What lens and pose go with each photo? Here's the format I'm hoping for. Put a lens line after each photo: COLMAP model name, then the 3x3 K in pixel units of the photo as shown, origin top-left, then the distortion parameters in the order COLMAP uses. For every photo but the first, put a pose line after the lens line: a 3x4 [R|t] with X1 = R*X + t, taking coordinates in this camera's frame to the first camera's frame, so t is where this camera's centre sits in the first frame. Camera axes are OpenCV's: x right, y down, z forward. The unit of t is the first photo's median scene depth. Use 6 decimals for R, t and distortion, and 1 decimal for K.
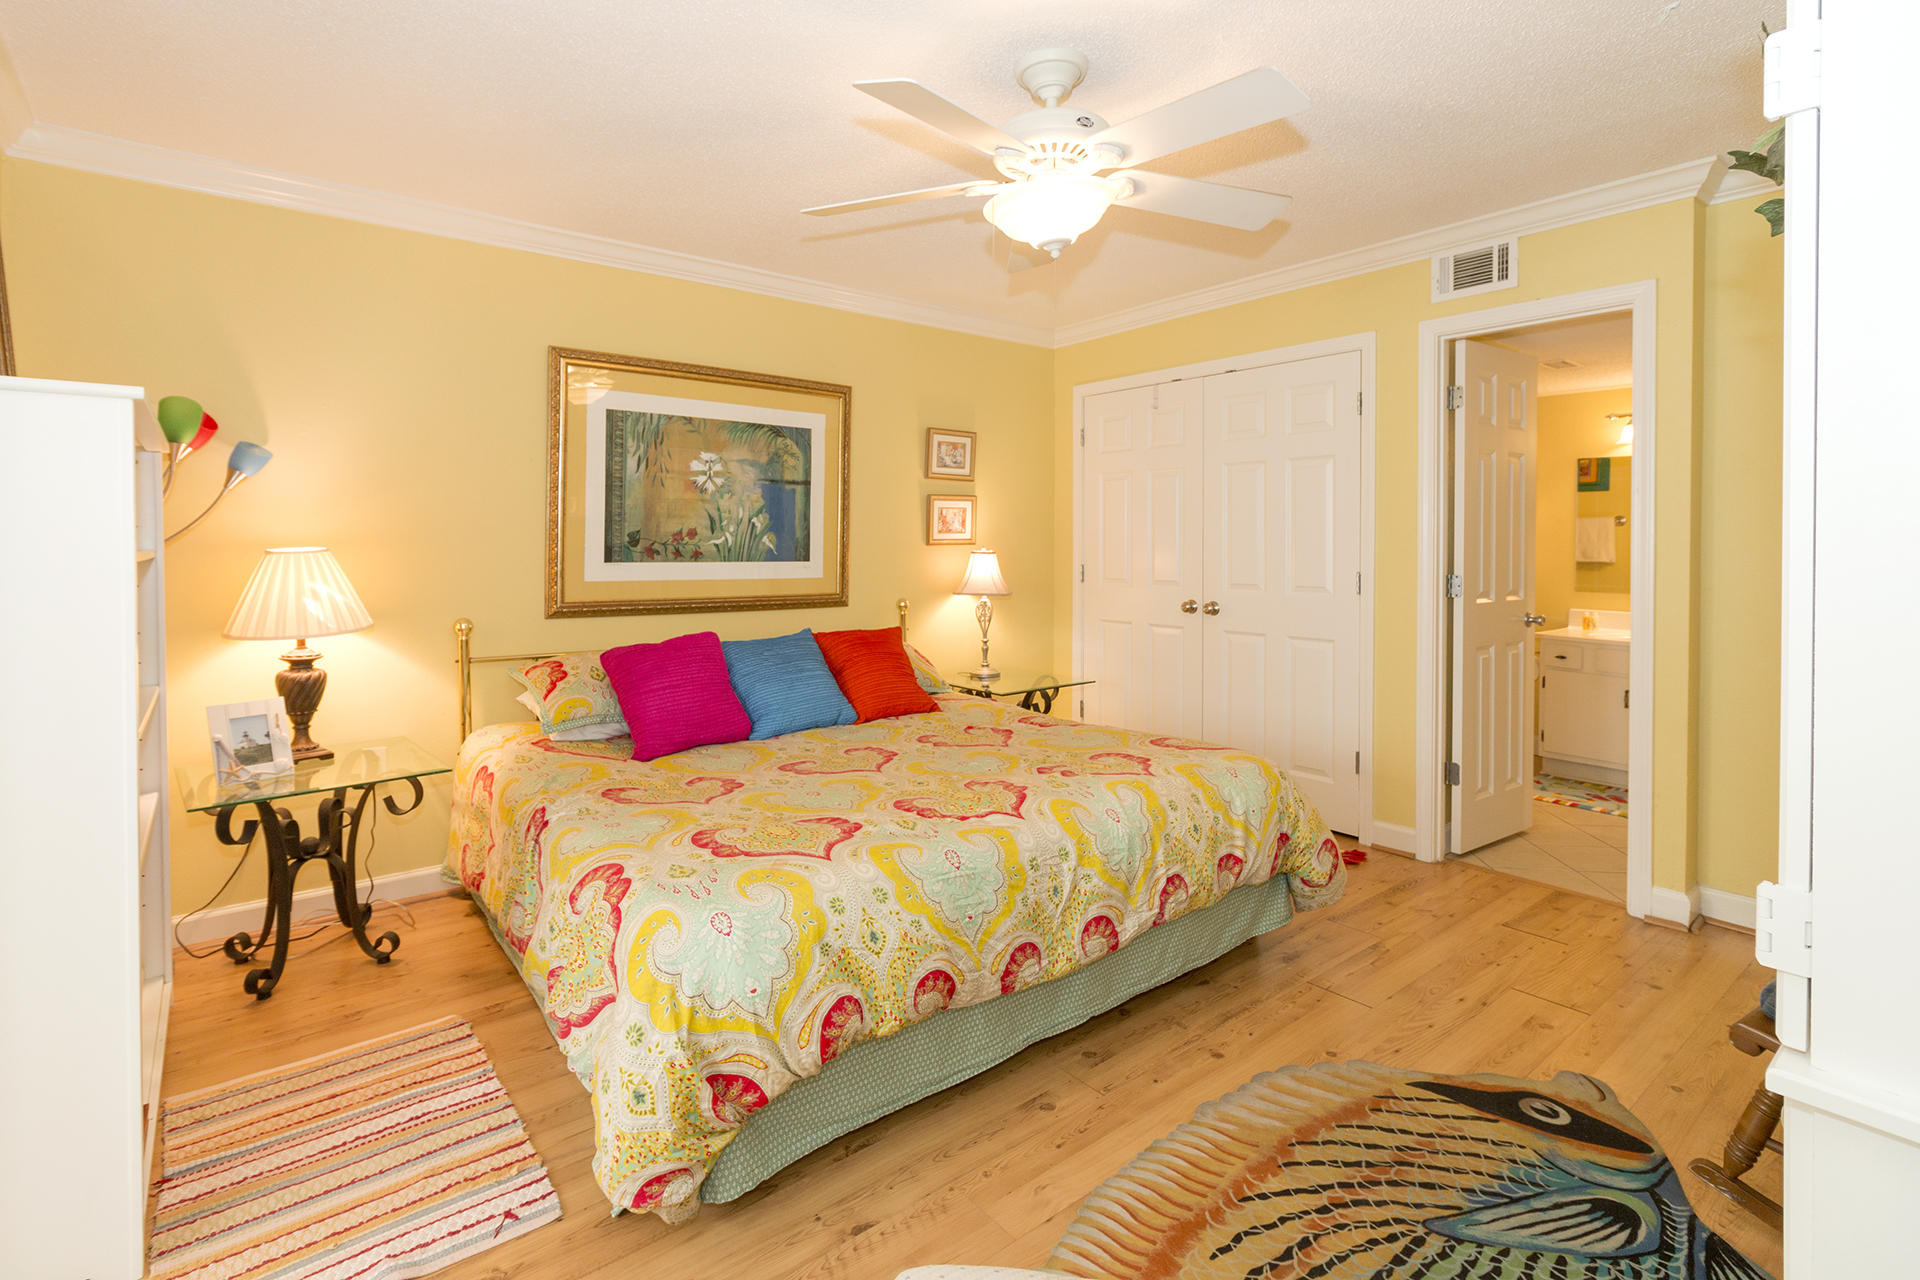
lens RADIAL K [[857.3, 0, 943.7], [0, 857.3, 556.0], [0, 0, 1]] dist [-0.003442, 0.000291]
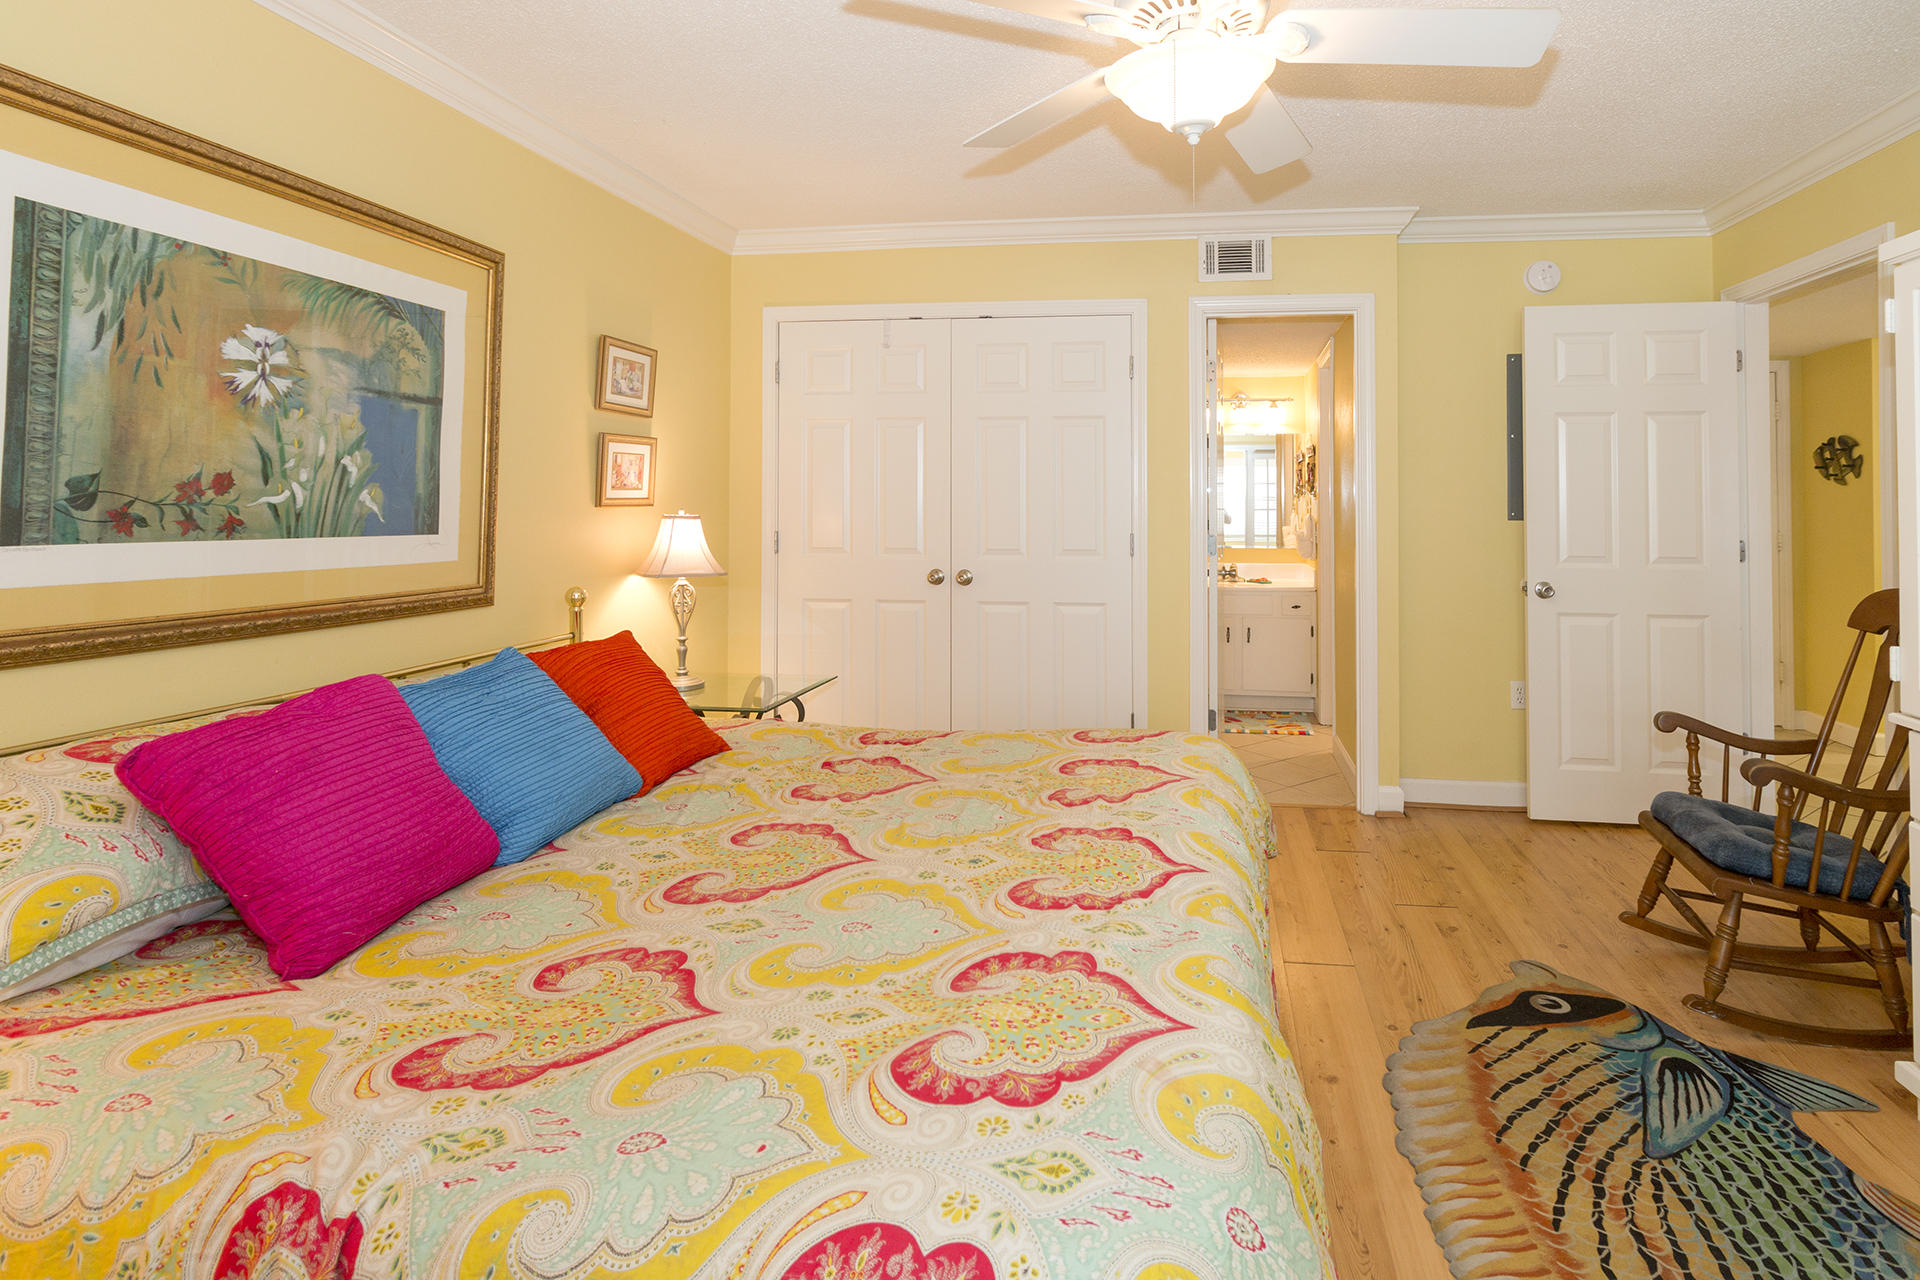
lens RADIAL K [[909.5, 0, 1050.0], [0, 909.5, 490.3], [0, 0, 1]] dist [0.001910, 0.000268]
pose [[0.725148, 0.013196, 0.688467, -0.342639], [0.008999, 0.999549, -0.028637, -0.002718], [-0.688535, 0.026961, 0.724702, 0.309952]]
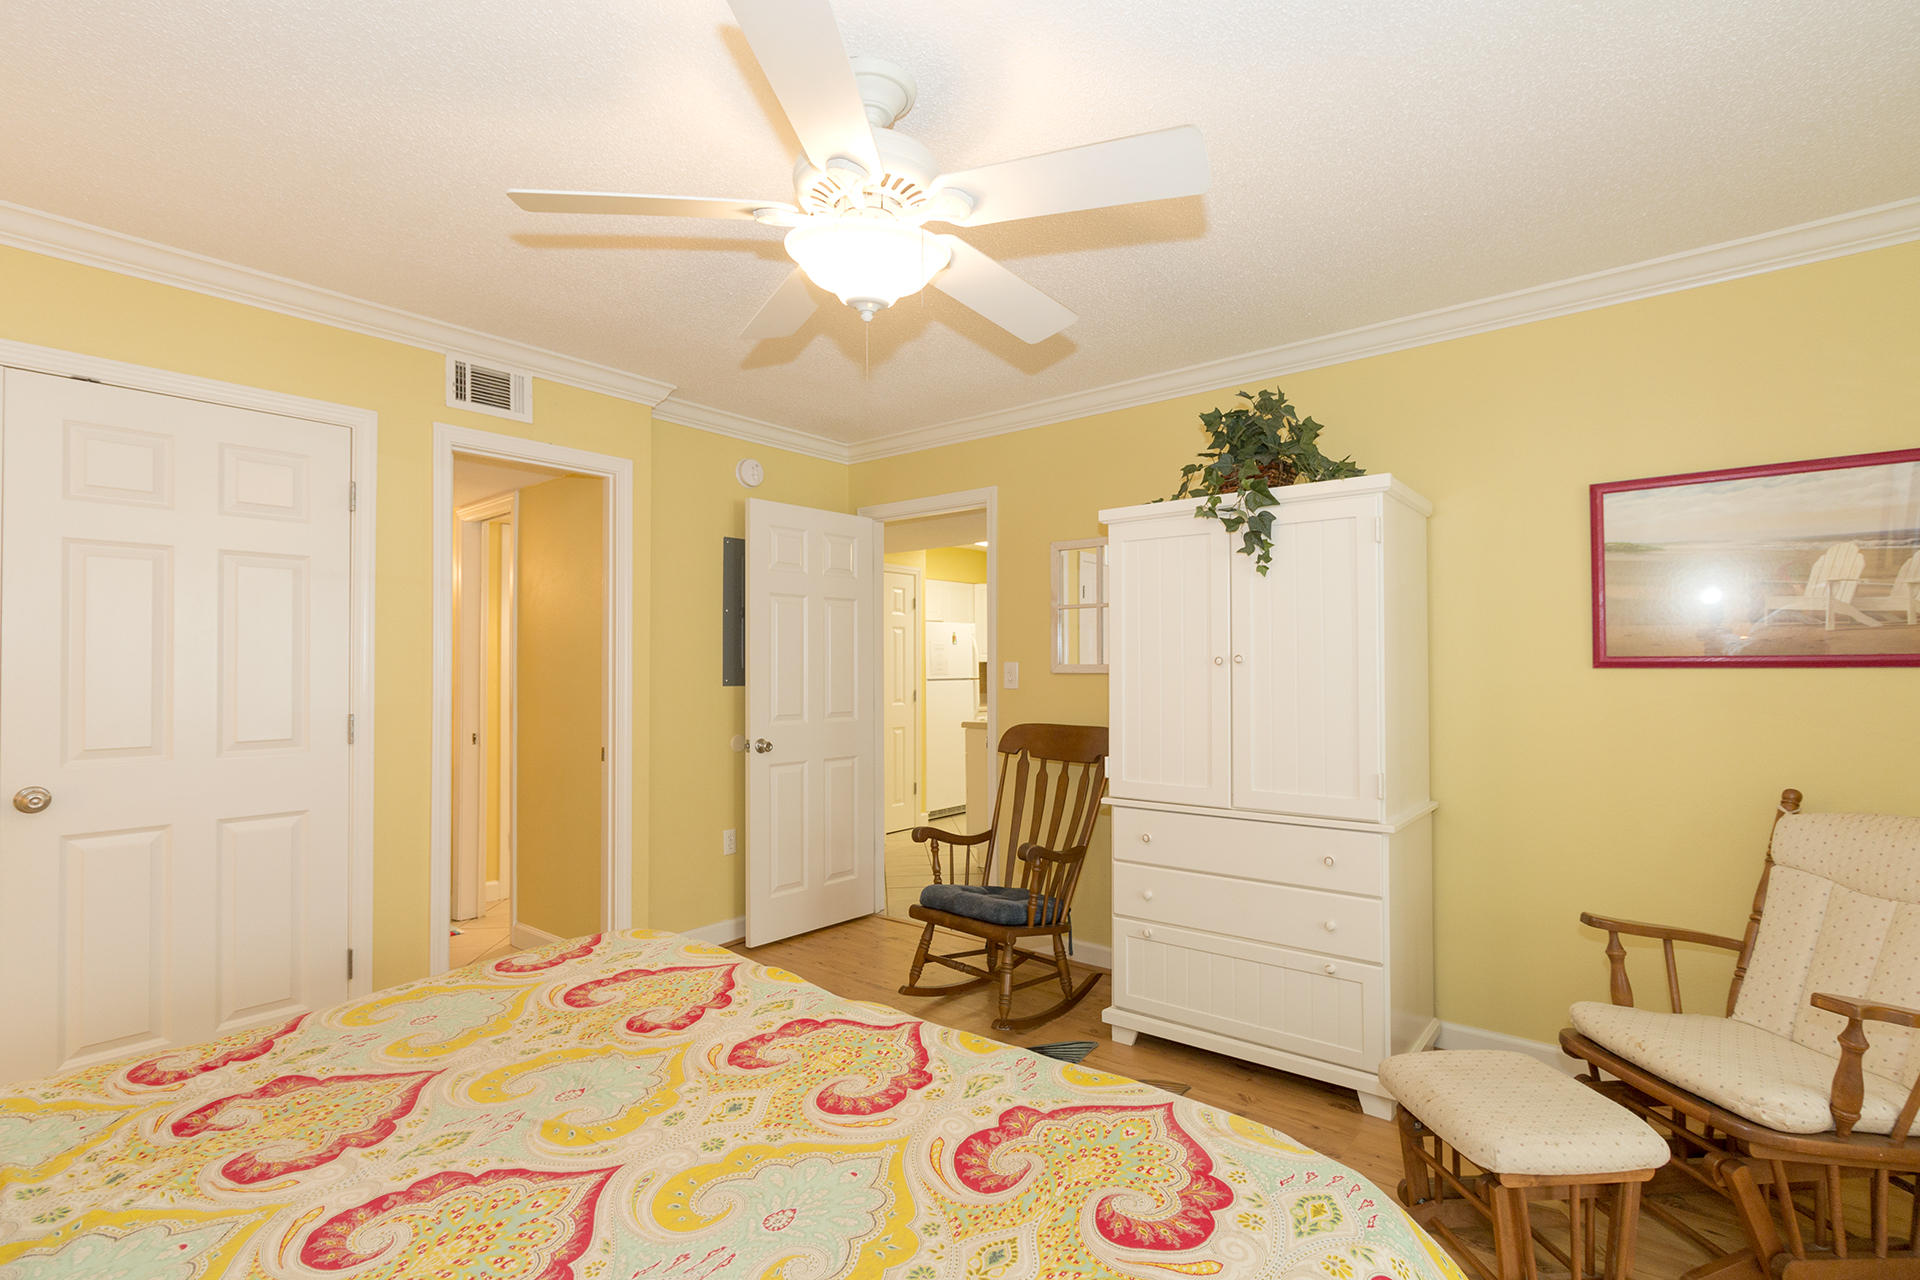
lens RADIAL K [[909.5, 0, 965.2], [0, 909.5, 648.1], [0, 0, 1]] dist [0.001910, 0.000268]
pose [[-0.186398, 0.022989, 0.982205, -0.451166], [0.022499, 0.999564, -0.019125, -0.013331], [-0.982217, 0.018534, -0.186834, 0.650487]]
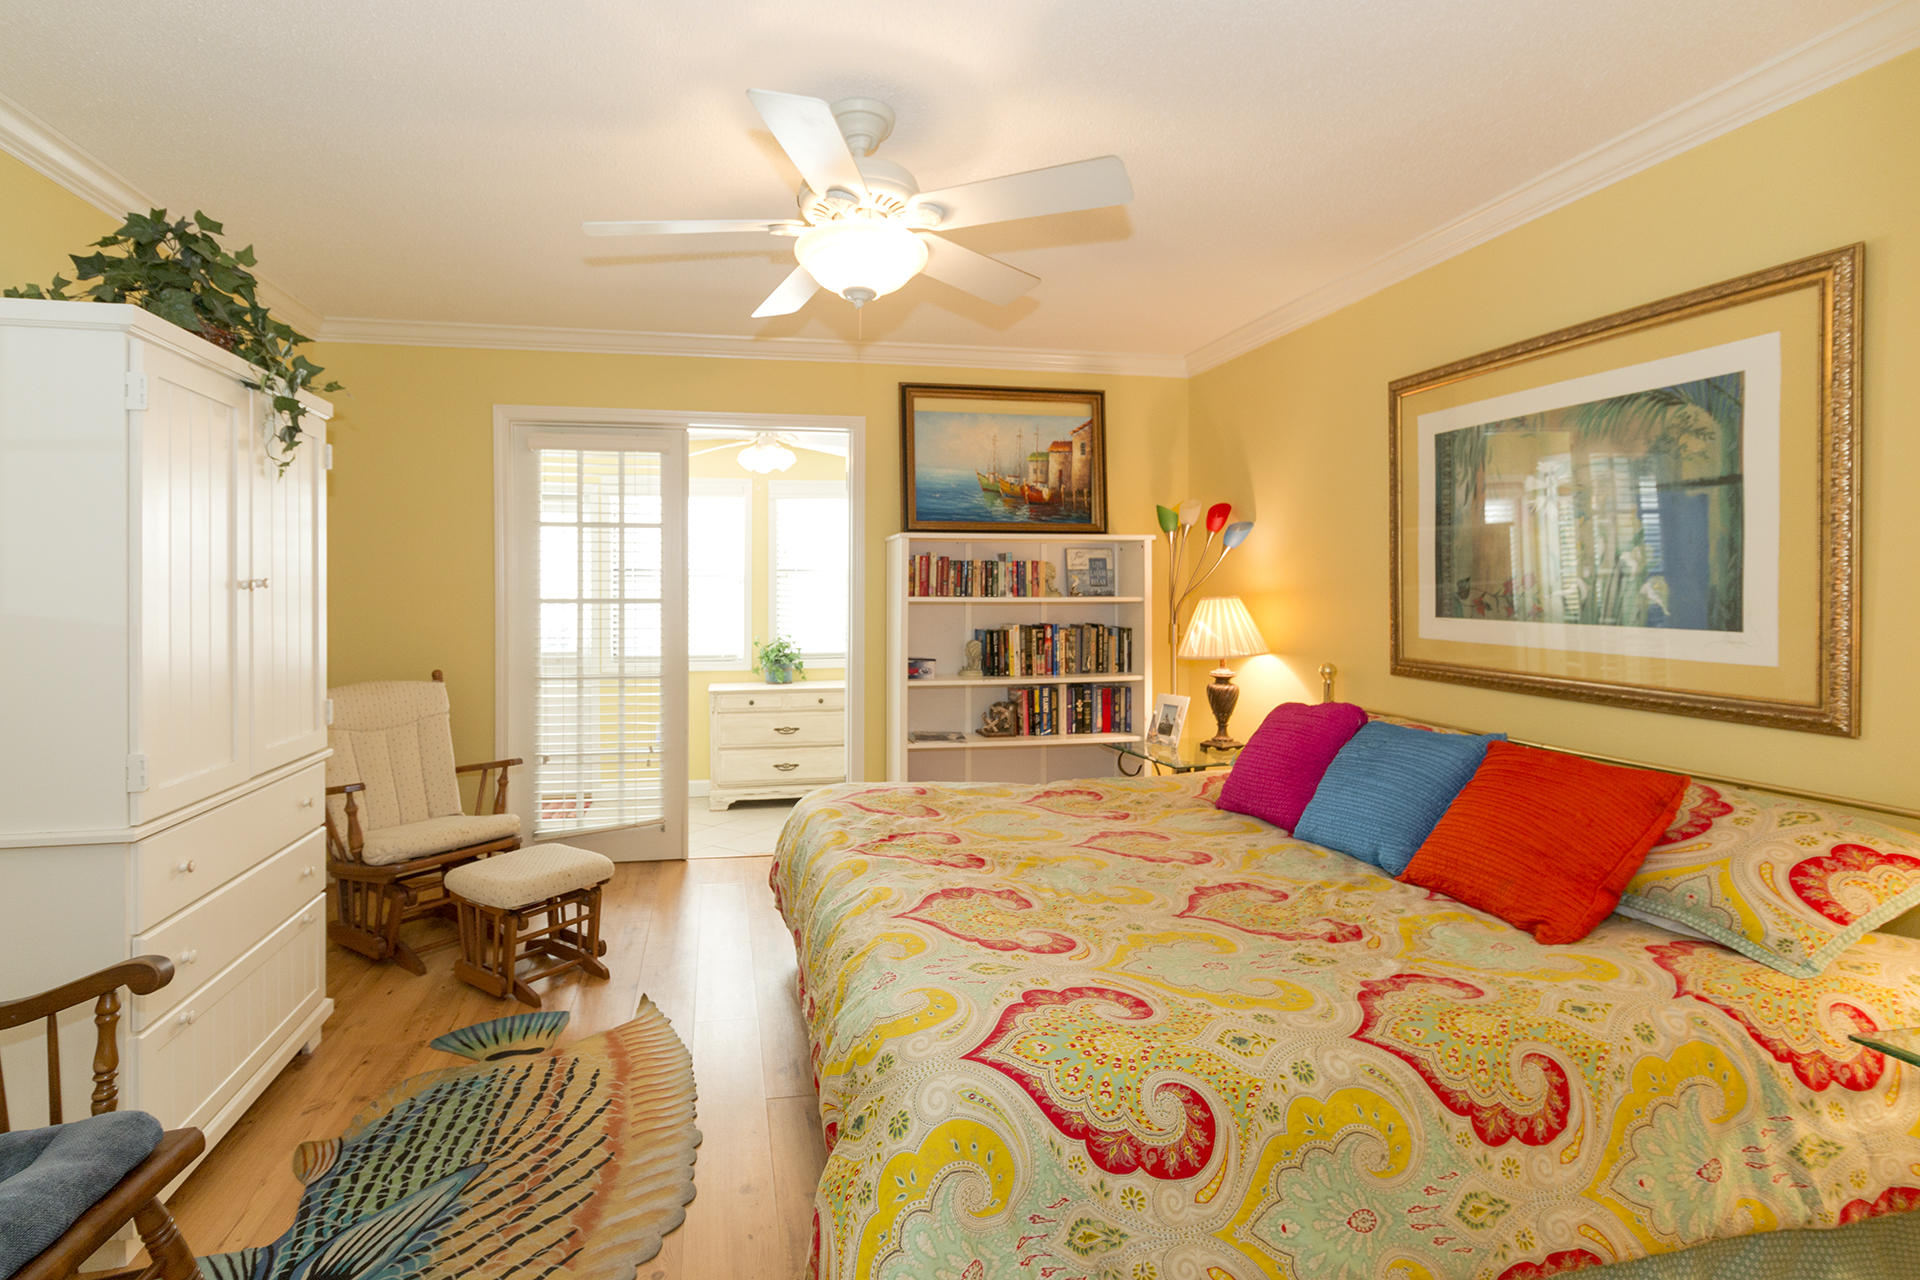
lens RADIAL K [[909.5, 0, 885.3], [0, 909.5, 594.6], [0, 0, 1]] dist [0.001910, 0.000268]
pose [[-0.438496, 0.006583, -0.898709, 0.673626], [-0.011273, 0.999854, 0.012824, -0.020475], [0.898663, 0.015755, -0.438358, 0.944870]]
